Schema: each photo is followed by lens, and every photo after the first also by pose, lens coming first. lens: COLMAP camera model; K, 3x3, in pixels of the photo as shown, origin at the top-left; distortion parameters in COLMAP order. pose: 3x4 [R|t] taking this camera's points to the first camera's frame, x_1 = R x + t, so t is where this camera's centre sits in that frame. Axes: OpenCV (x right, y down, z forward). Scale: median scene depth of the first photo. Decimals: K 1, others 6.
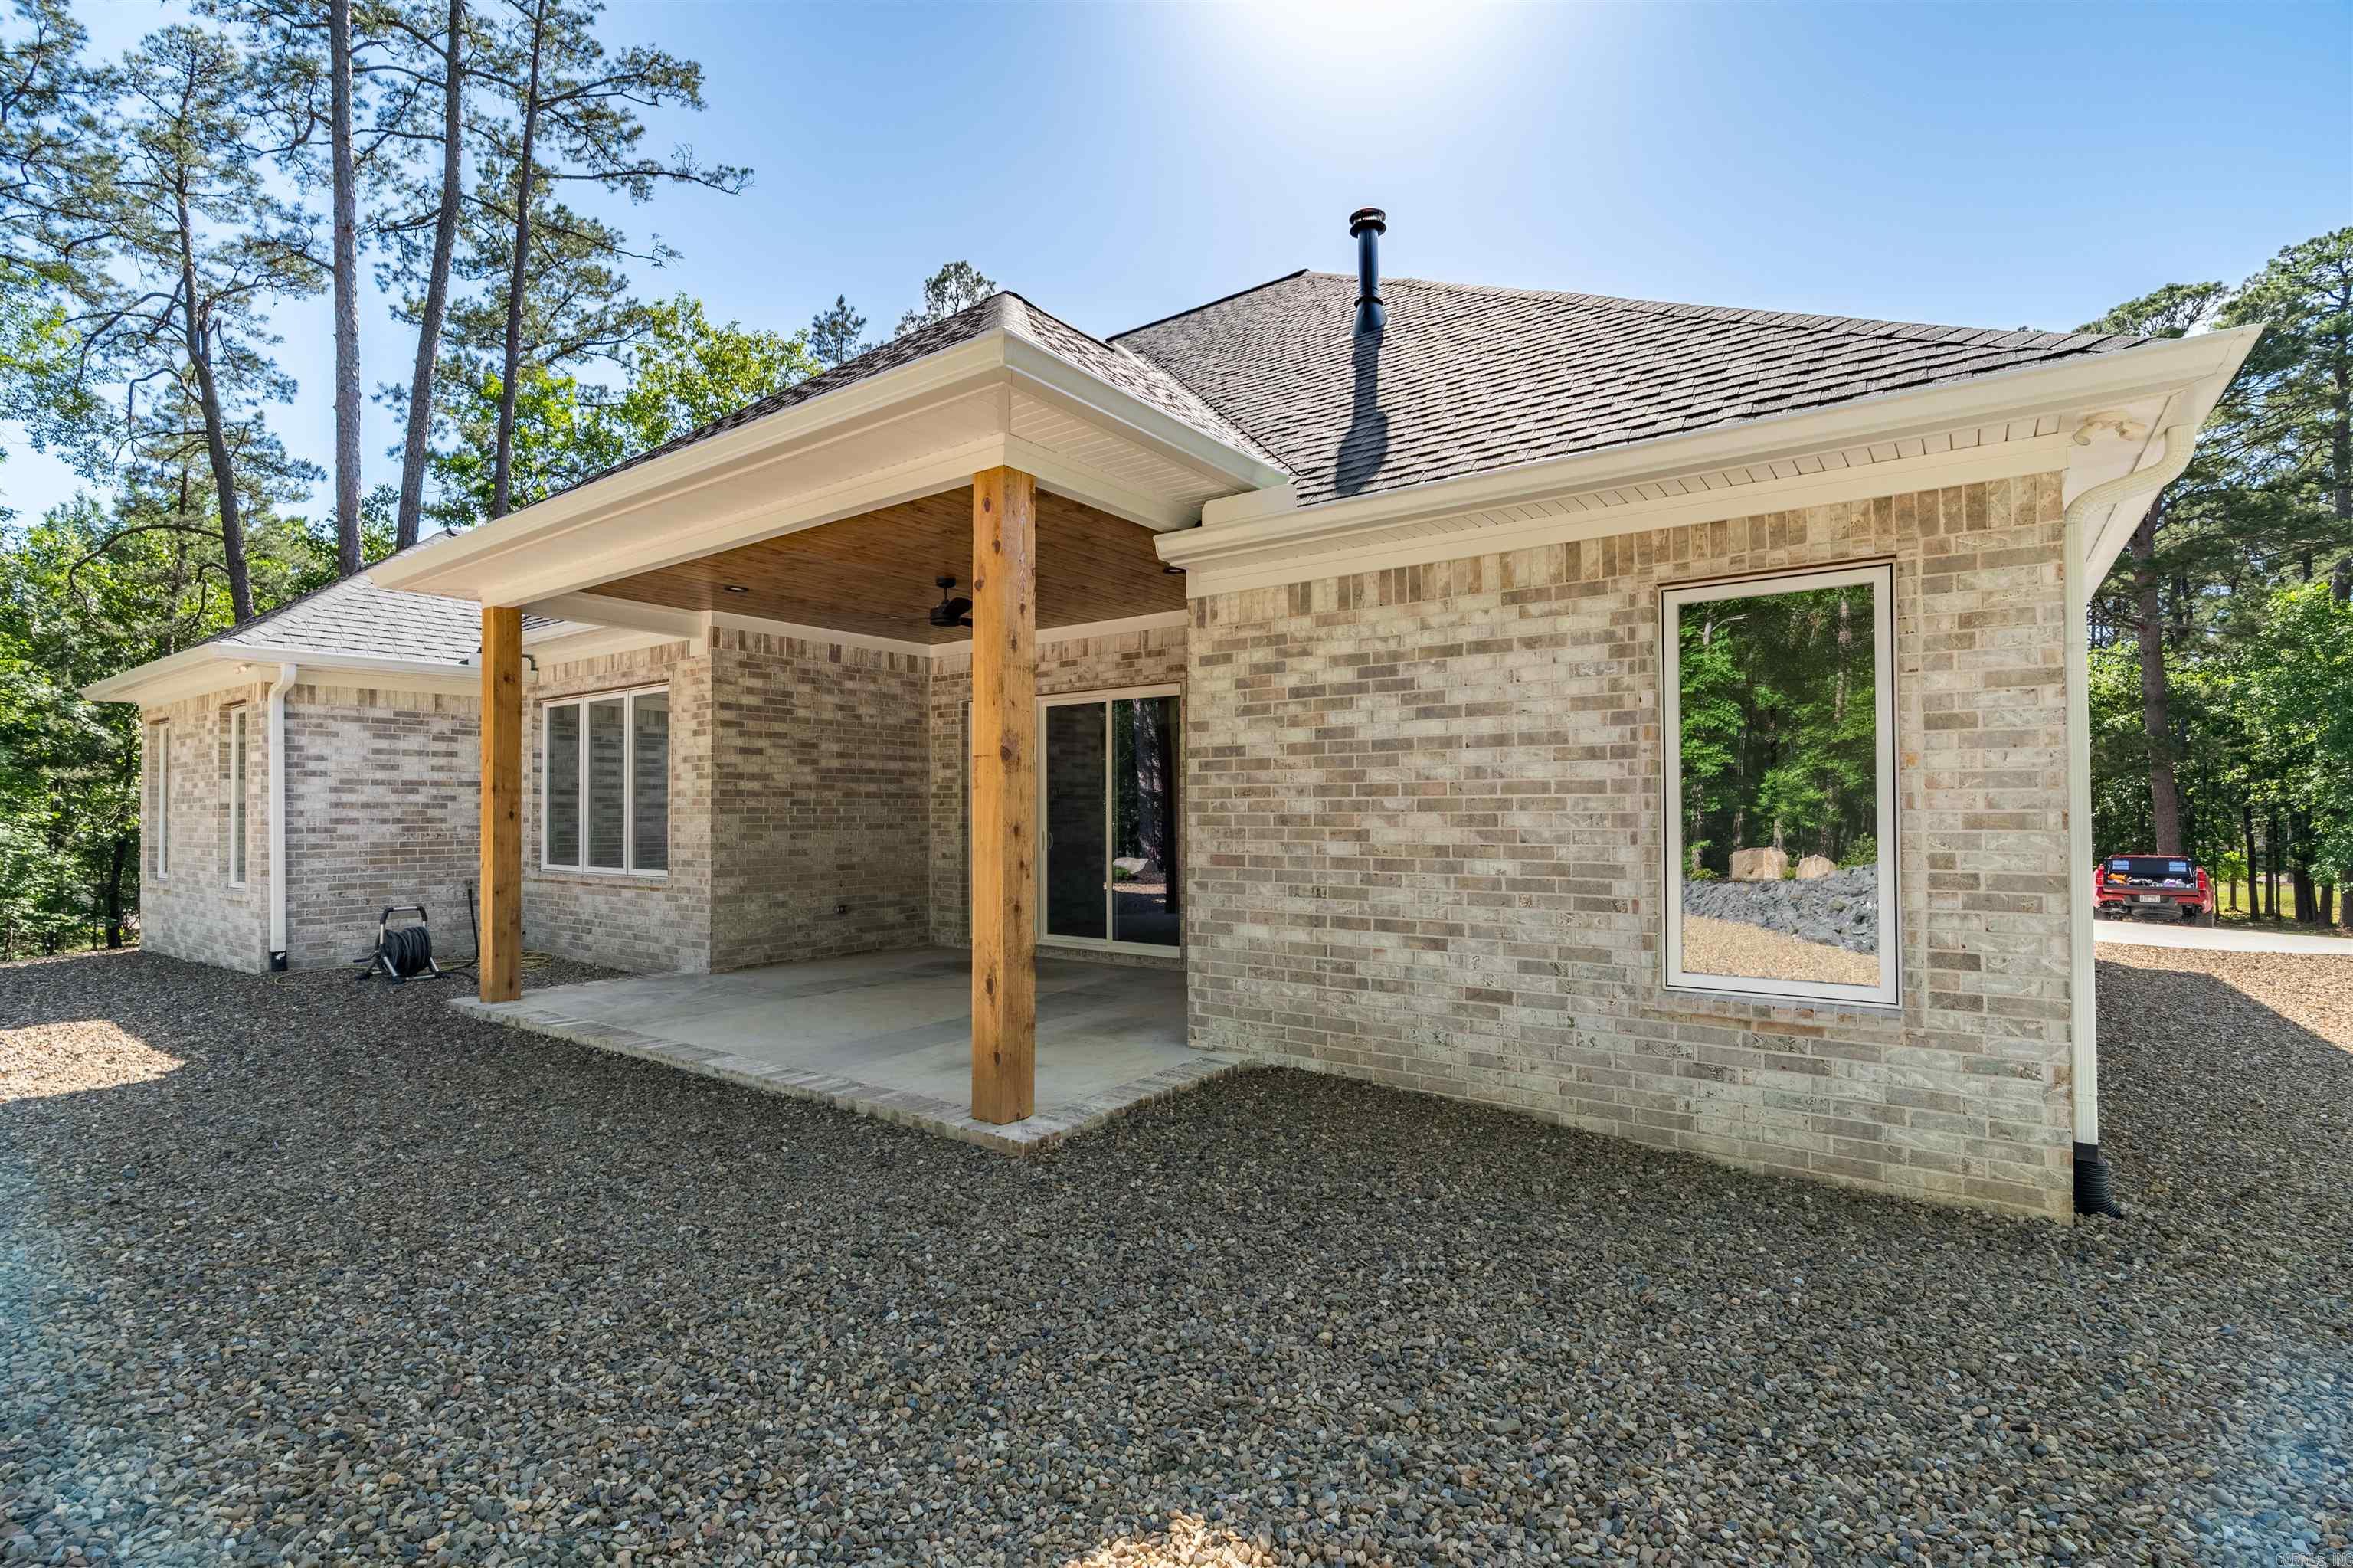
lens RADIAL K [[1068.6, 0, 1176.5], [0, 1068.6, 784.0], [0, 0, 1]] dist [-0.000858, -0.000160]
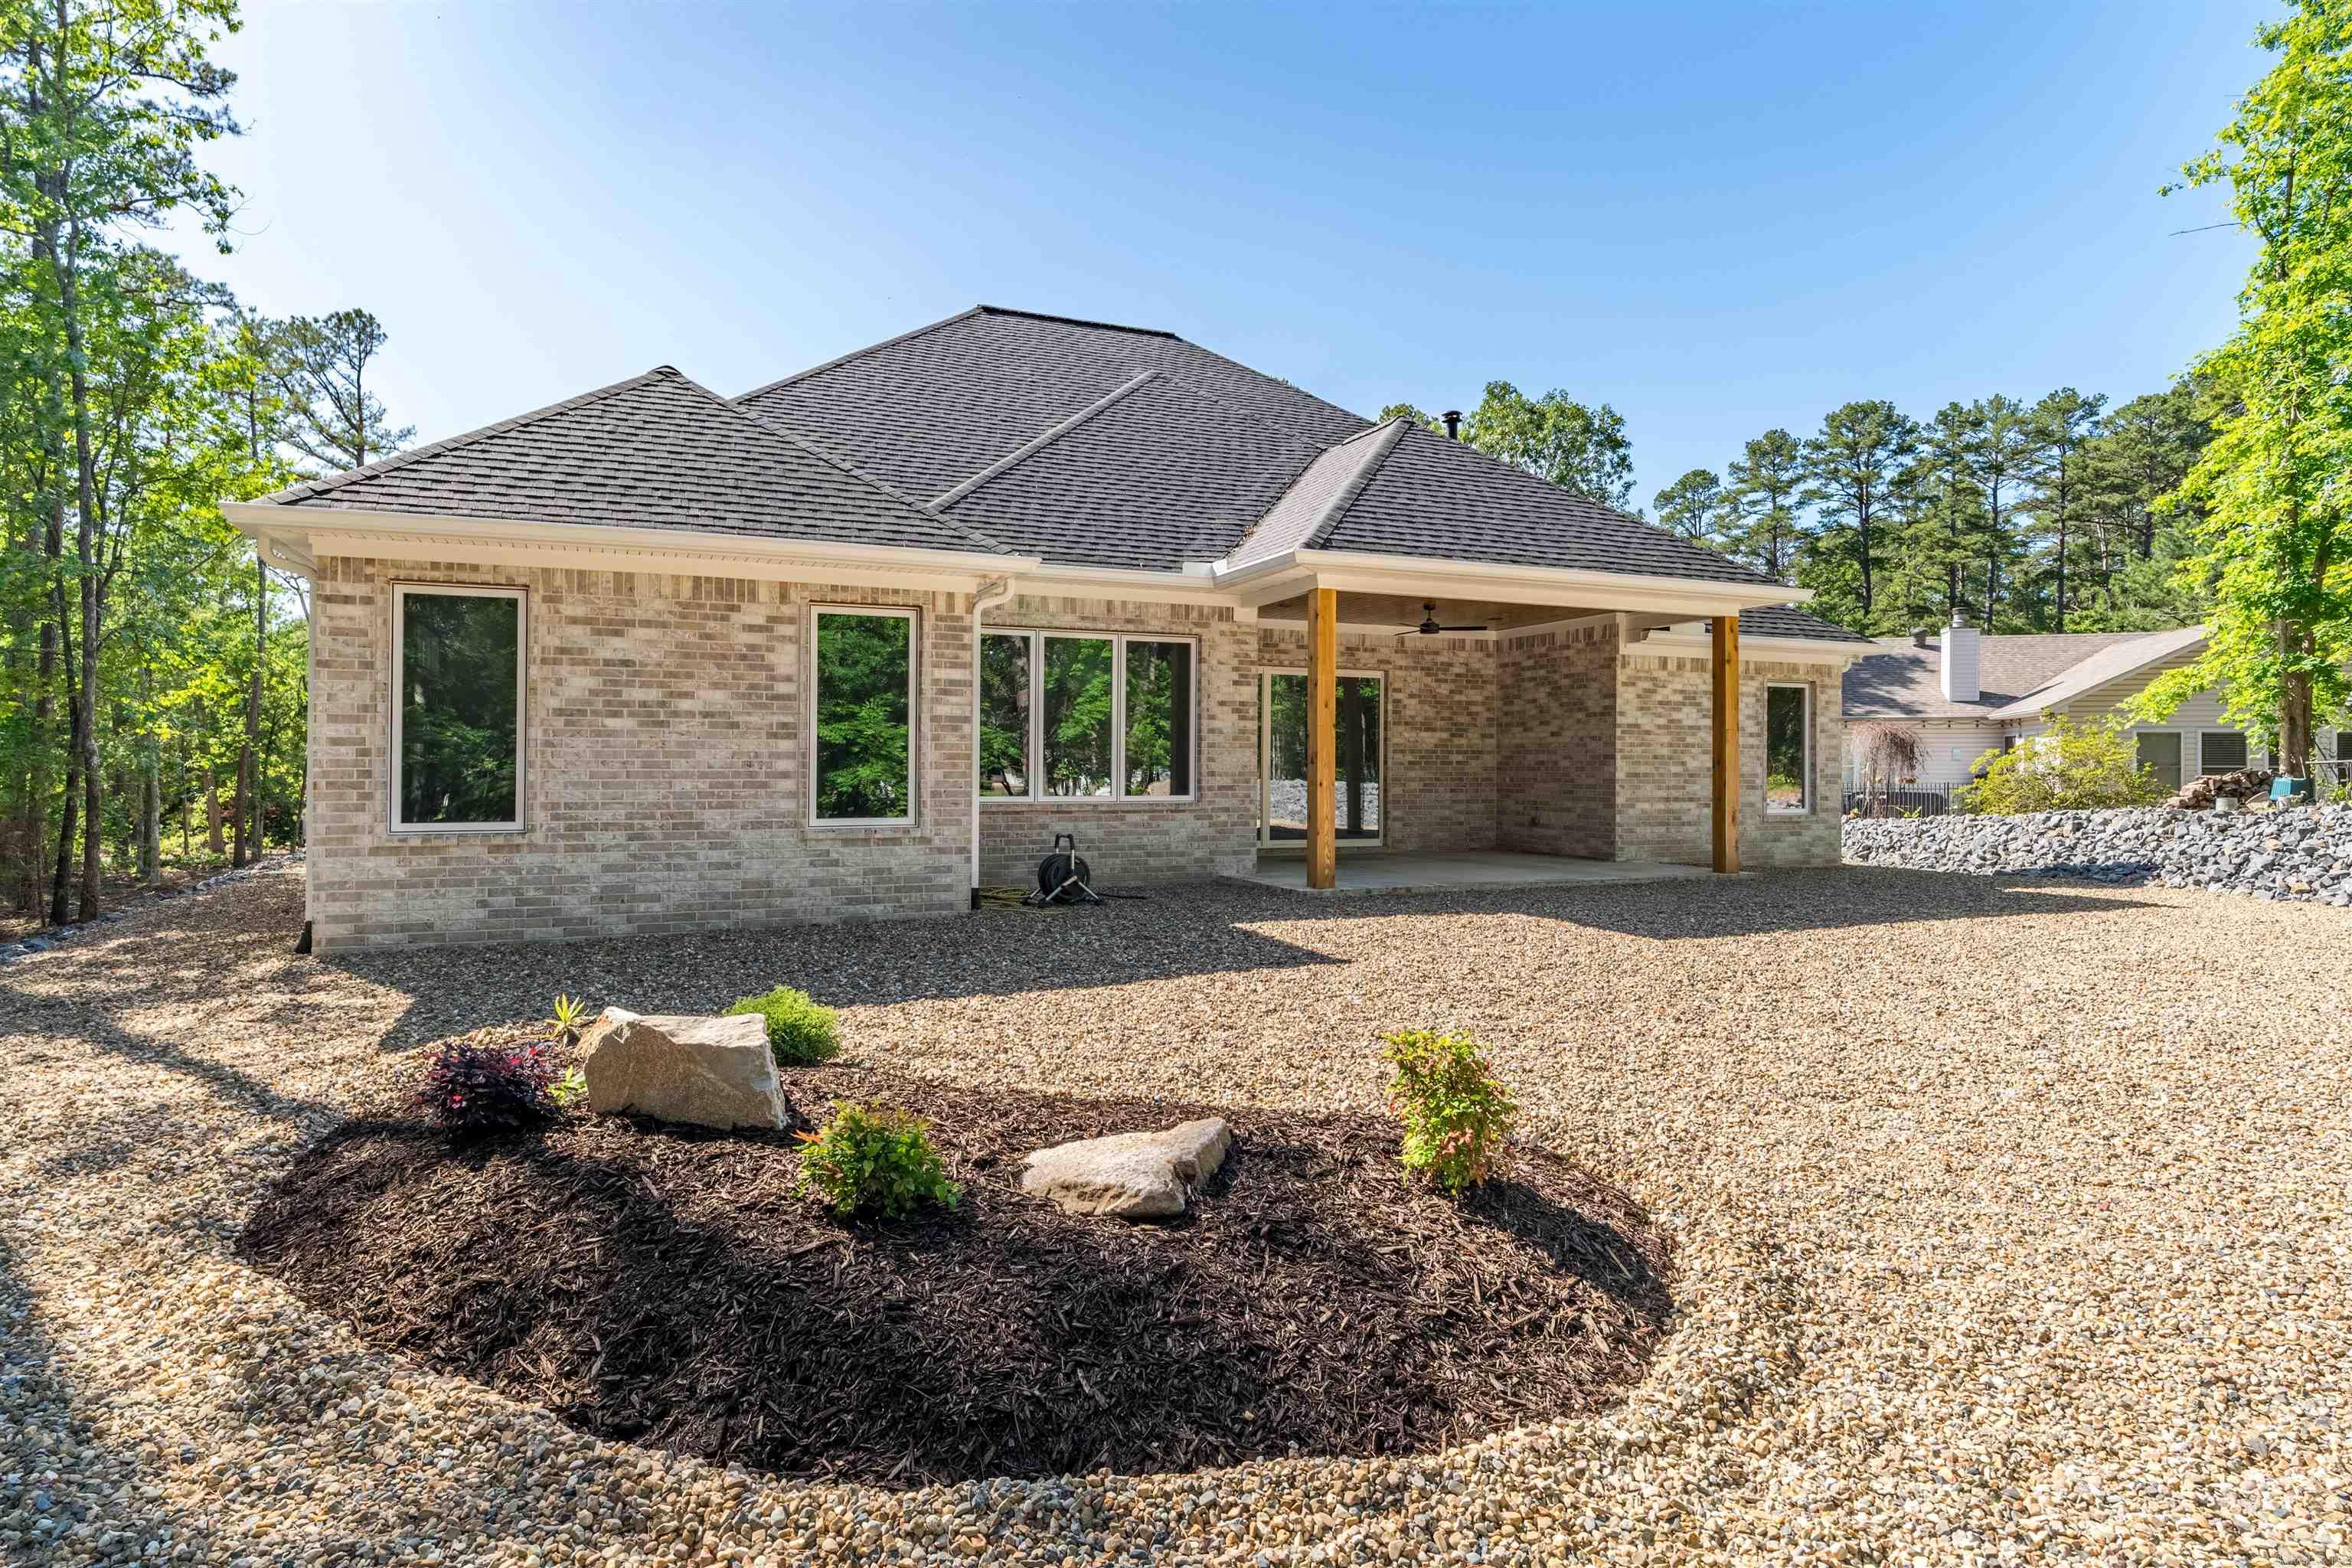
lens RADIAL K [[1284.4, 0, 1176.0], [0, 1284.4, 784.0], [0, 0, 1]] dist [-0.002437, -0.000396]
pose [[0.518132, -0.003458, 0.855294, -1.762637], [-0.030720, 0.999271, 0.022650, 0.038183], [-0.854749, -0.038011, 0.517648, 0.278098]]
